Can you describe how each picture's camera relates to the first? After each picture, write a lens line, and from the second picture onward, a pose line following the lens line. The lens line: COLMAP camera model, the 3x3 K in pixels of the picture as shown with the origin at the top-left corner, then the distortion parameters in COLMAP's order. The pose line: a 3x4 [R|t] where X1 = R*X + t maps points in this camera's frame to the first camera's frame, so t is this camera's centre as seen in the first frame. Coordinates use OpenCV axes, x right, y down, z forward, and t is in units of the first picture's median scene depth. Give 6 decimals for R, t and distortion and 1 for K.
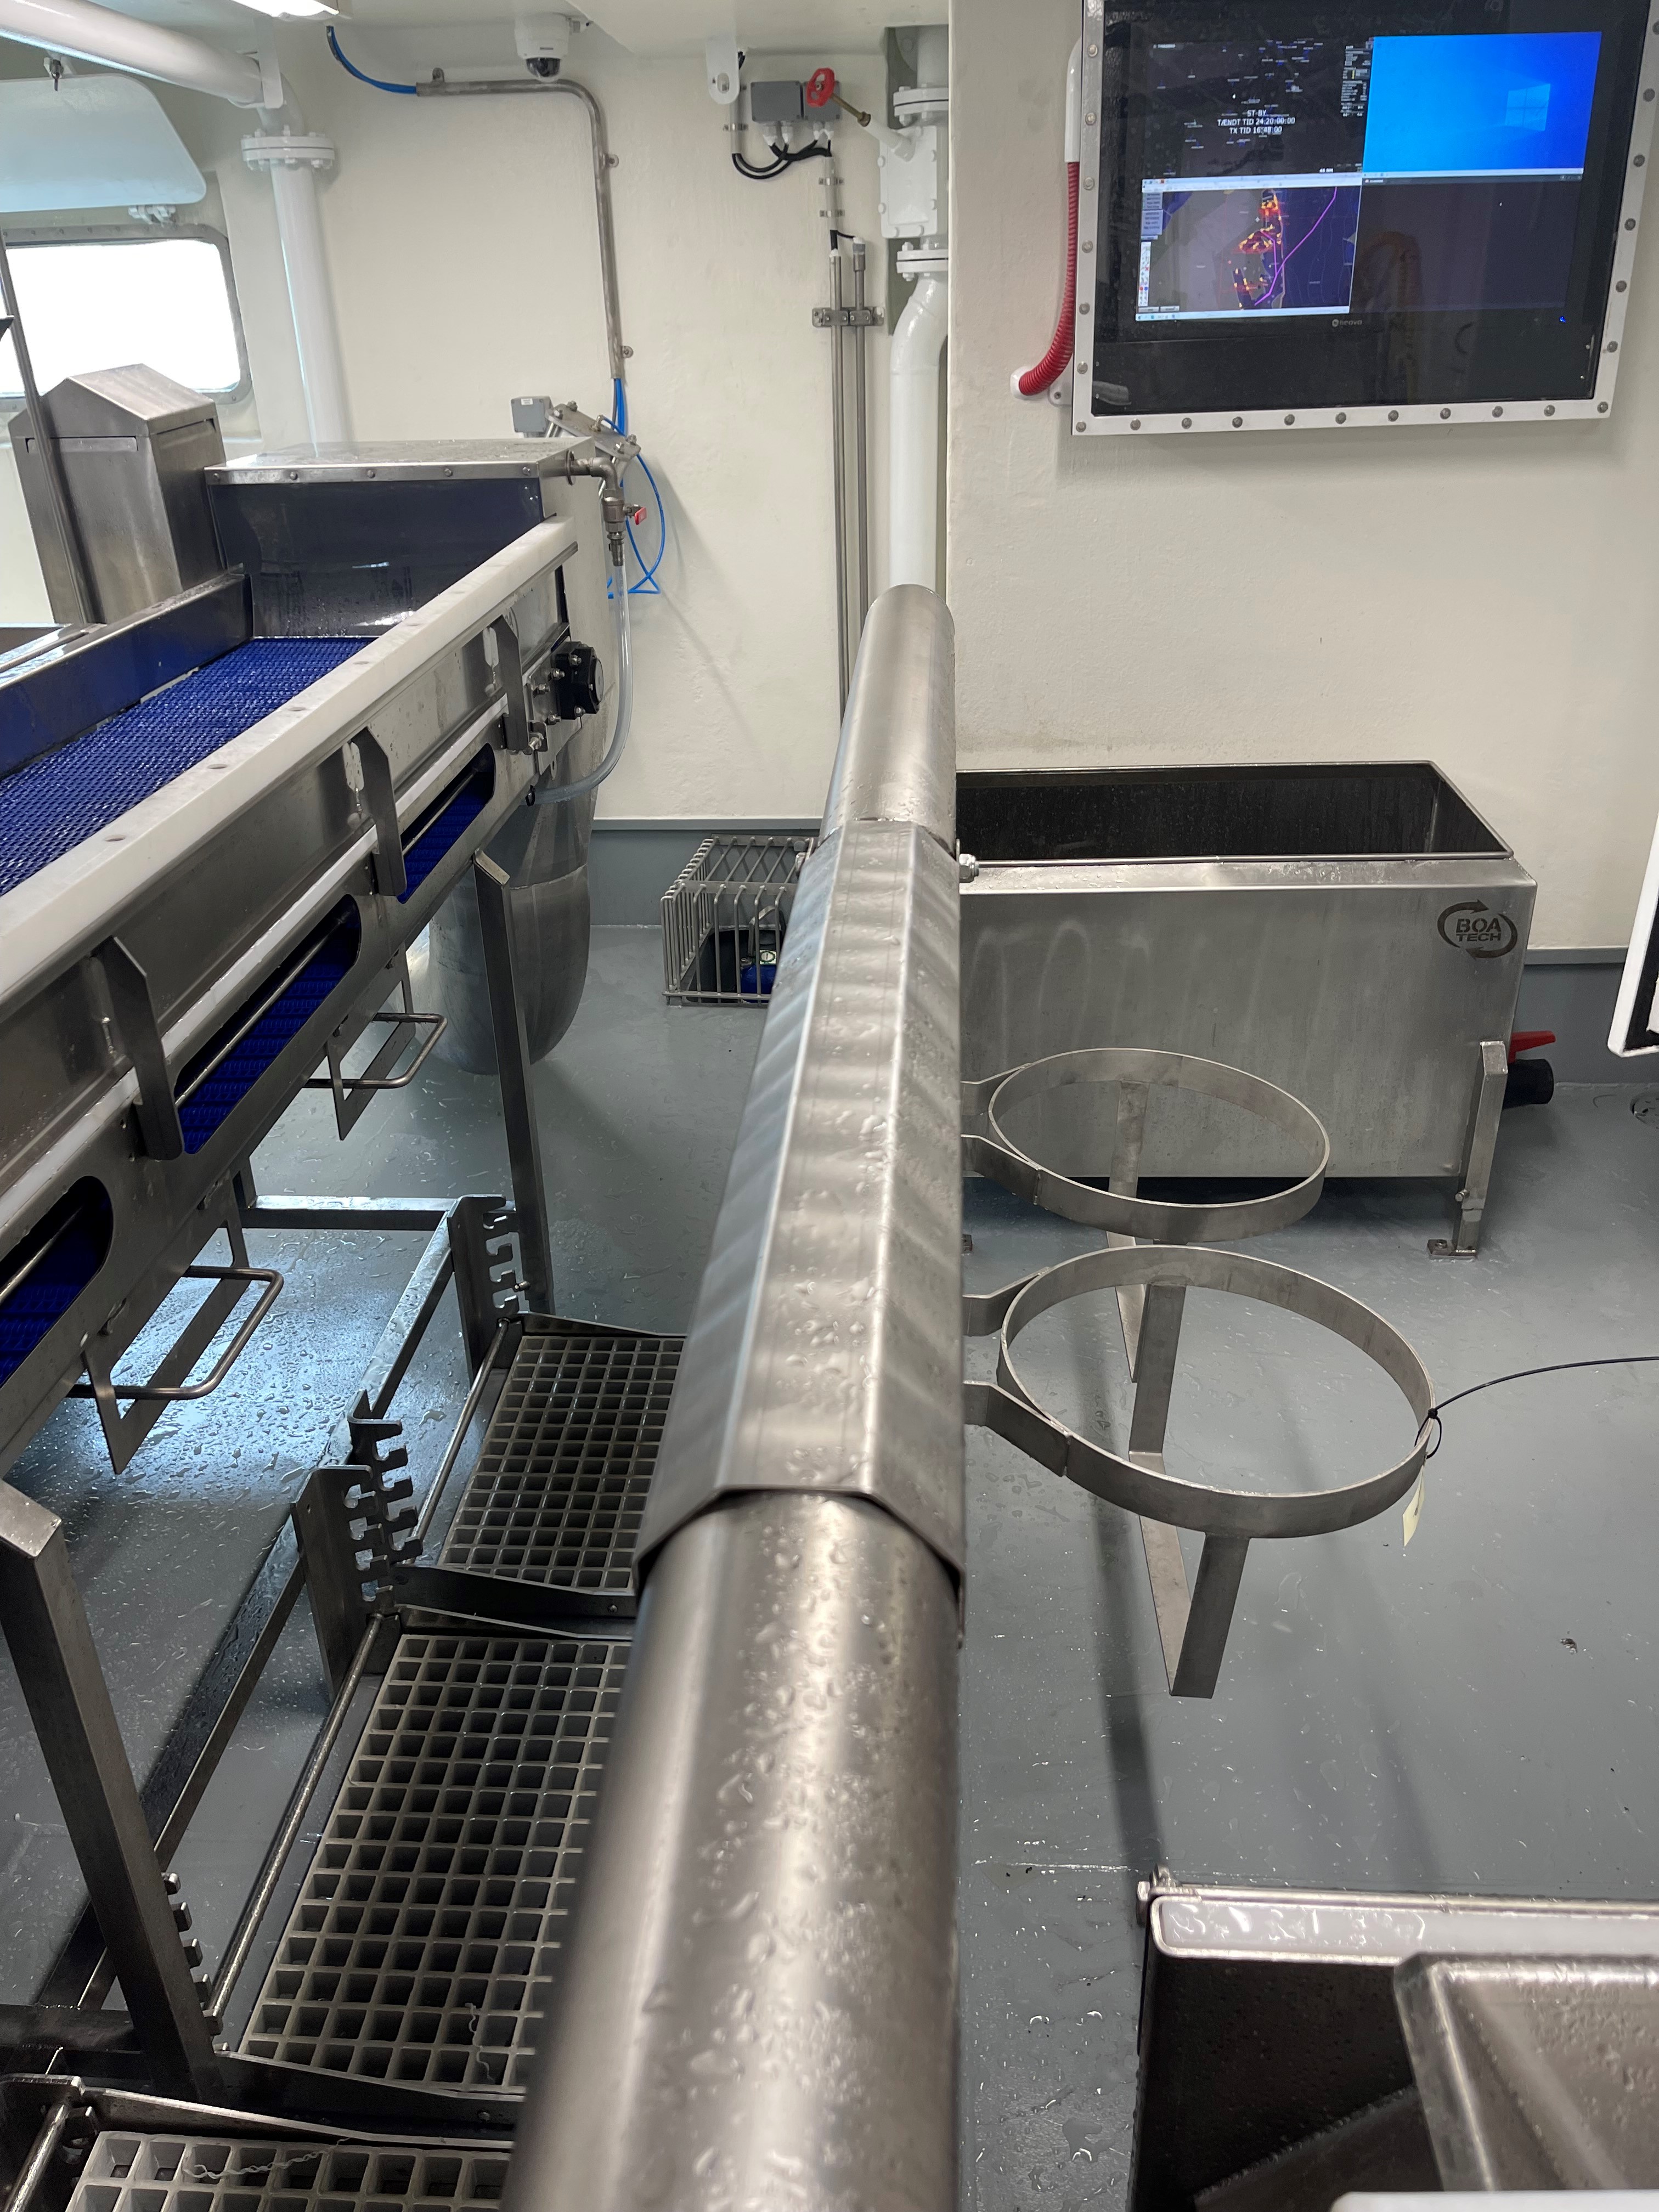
lens RADIAL K [[1664.2, 0, 827.0], [0, 1664.2, 1120.1], [0, 0, 1]] dist [0.052263, -0.068691]
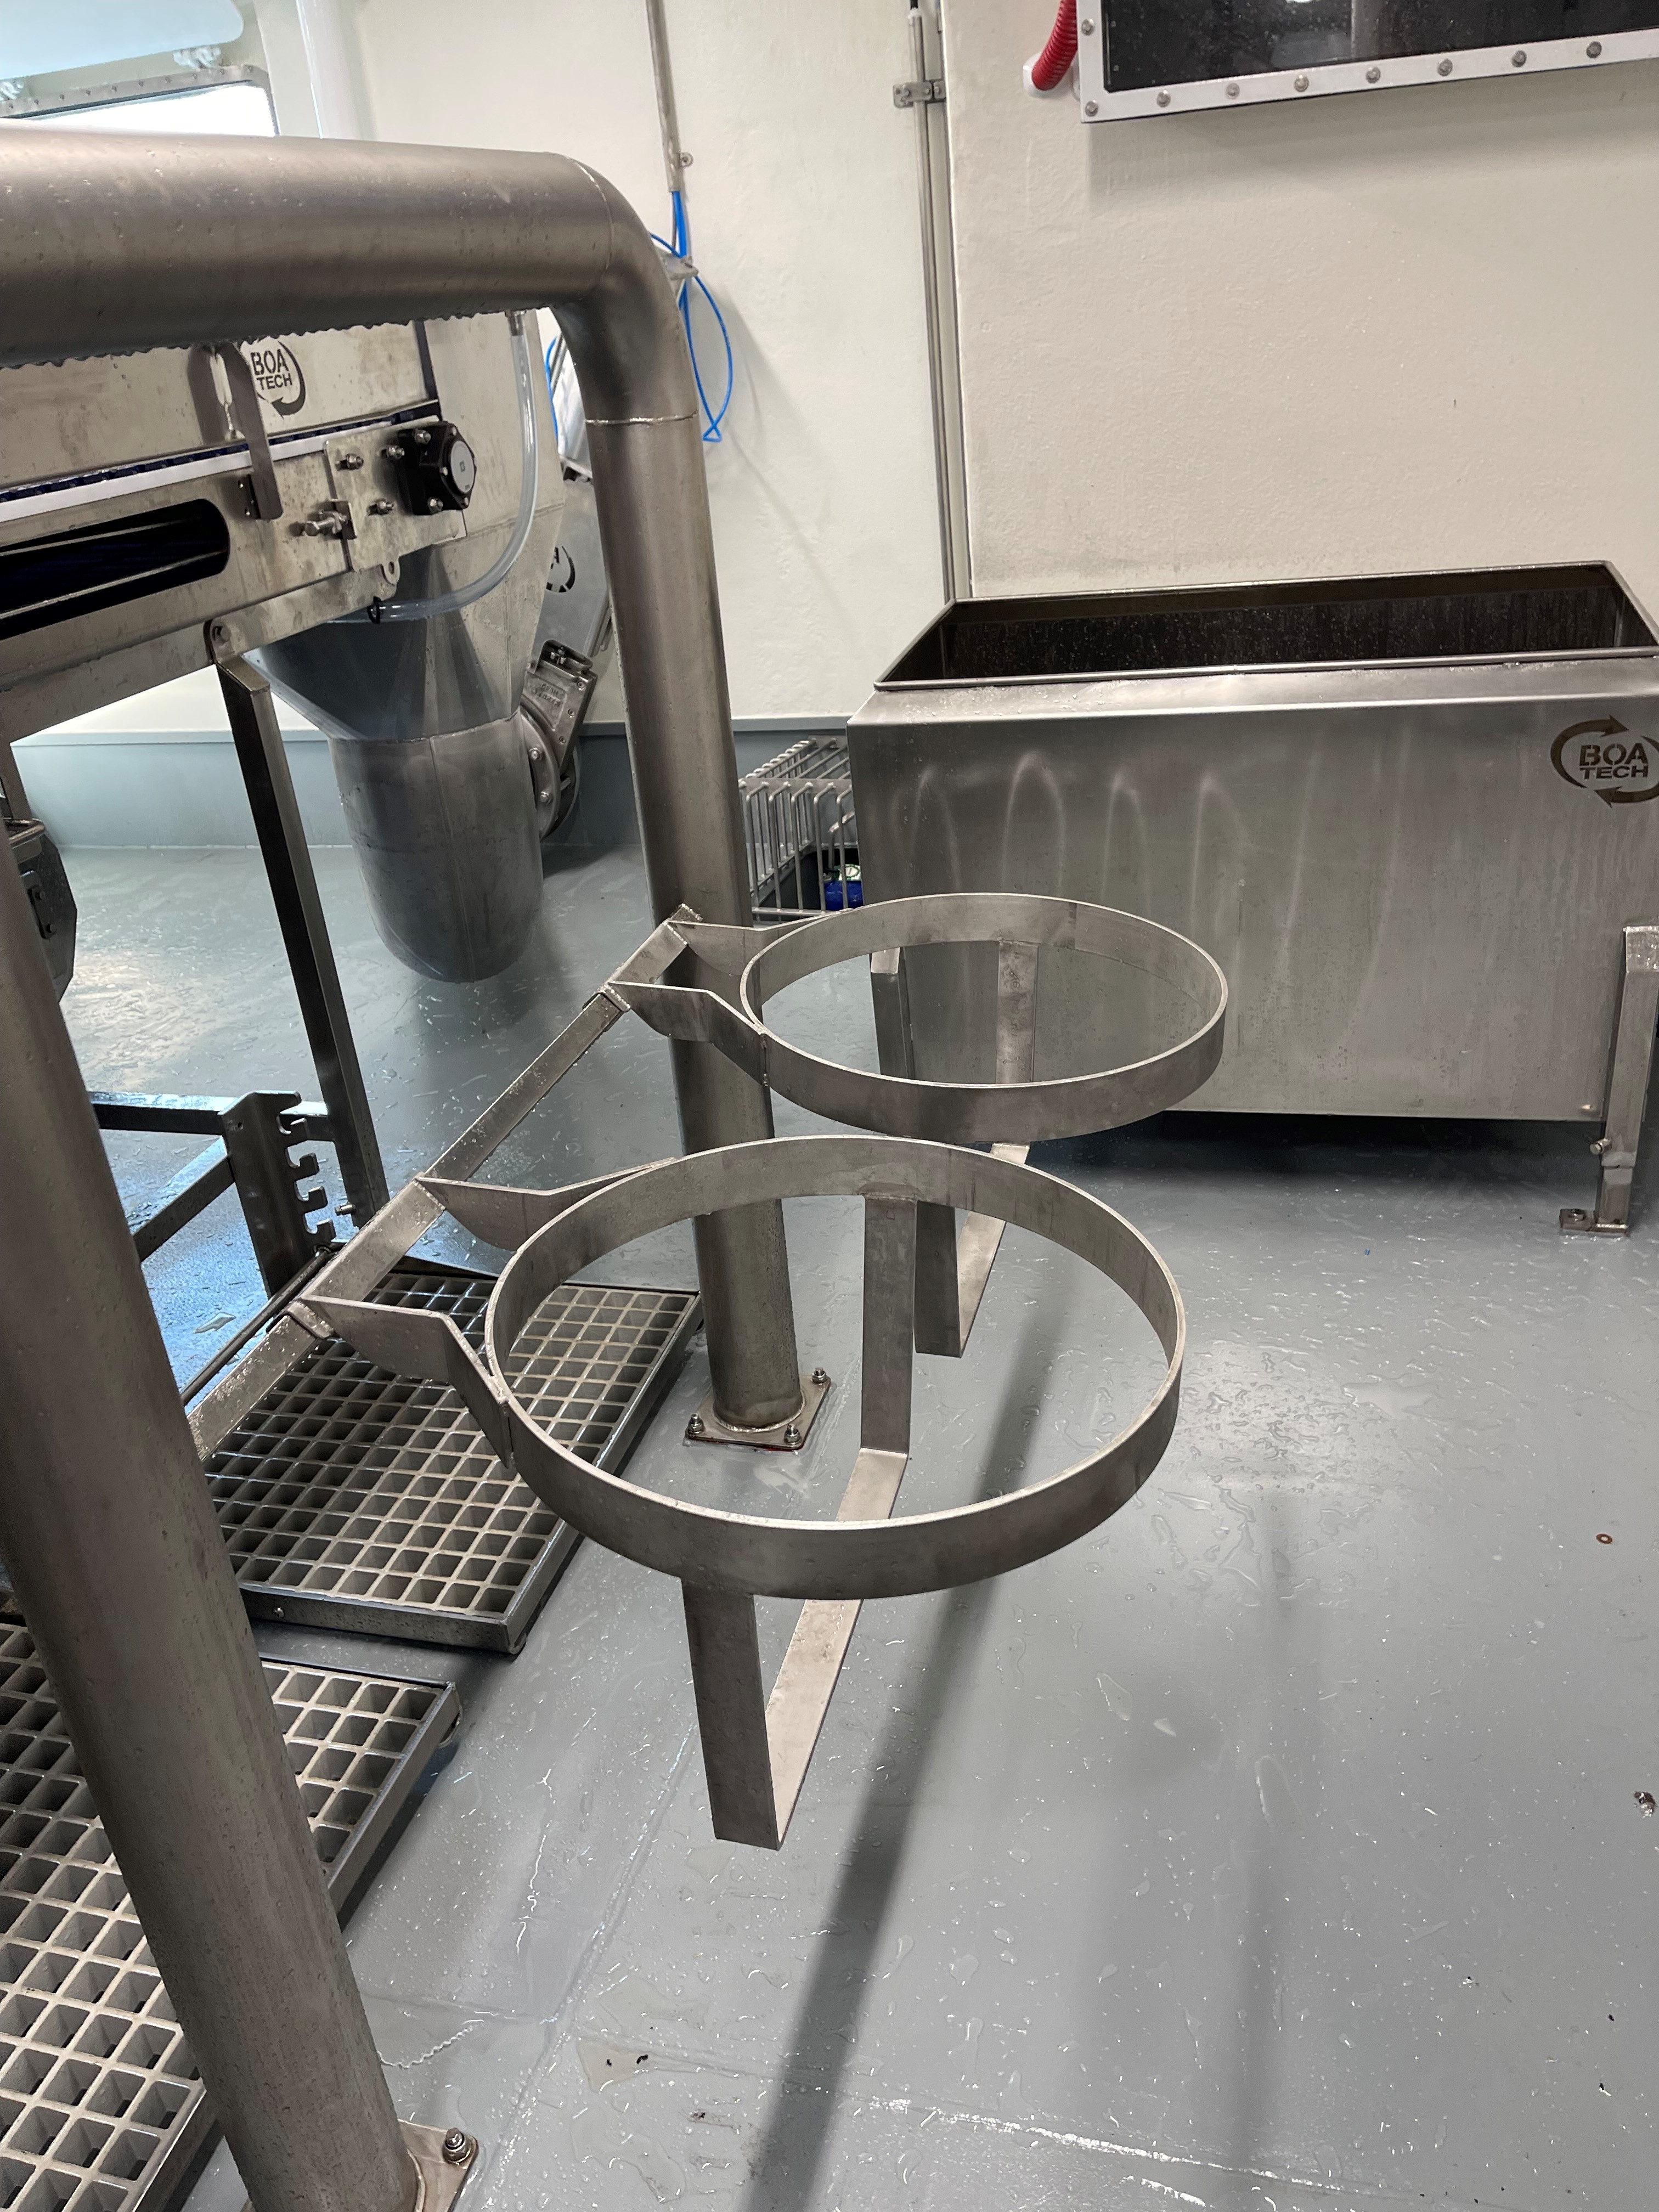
lens RADIAL K [[1664.2, 0, 832.1], [0, 1664.2, 1129.8], [0, 0, 1]] dist [0.052263, -0.068691]
pose [[0.977588, 0.034357, -0.207707, 0.204841], [-0.033462, 0.999409, 0.007825, 0.043129], [0.207853, -0.000699, 0.978160, 0.227156]]
